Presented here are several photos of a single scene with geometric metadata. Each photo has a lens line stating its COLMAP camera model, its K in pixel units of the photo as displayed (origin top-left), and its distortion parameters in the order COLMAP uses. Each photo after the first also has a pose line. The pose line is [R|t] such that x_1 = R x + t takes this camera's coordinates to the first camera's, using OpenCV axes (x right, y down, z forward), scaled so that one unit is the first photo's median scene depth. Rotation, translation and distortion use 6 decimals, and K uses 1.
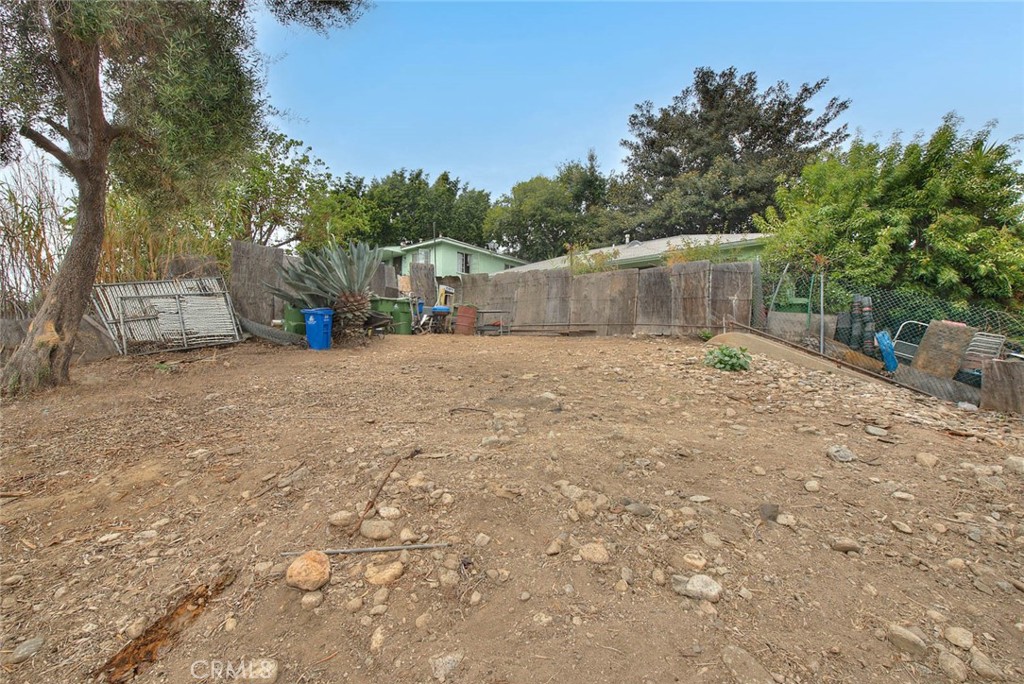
lens RADIAL K [[403.7, 0, 496.1], [0, 403.7, 345.9], [0, 0, 1]] dist [-0.002816, -0.001064]
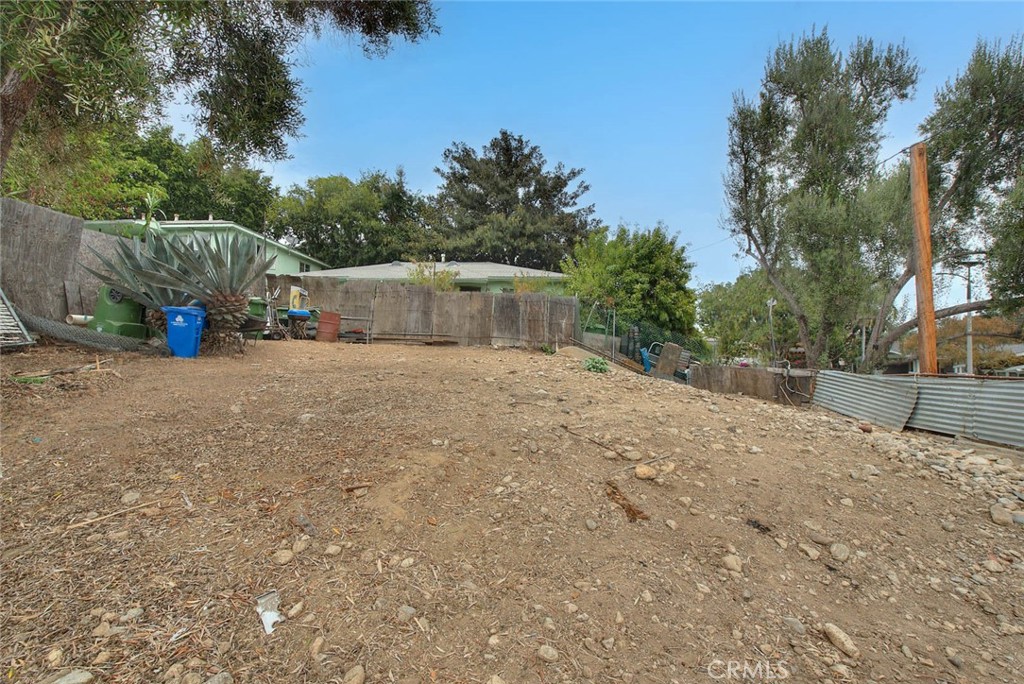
lens RADIAL K [[403.7, 0, 507.5], [0, 403.7, 347.4], [0, 0, 1]] dist [-0.002816, -0.001064]
pose [[0.823767, 0.019492, 0.566593, -0.286088], [-0.011400, 0.999776, -0.017819, -0.001868], [-0.566813, 0.008220, 0.823805, -0.032765]]
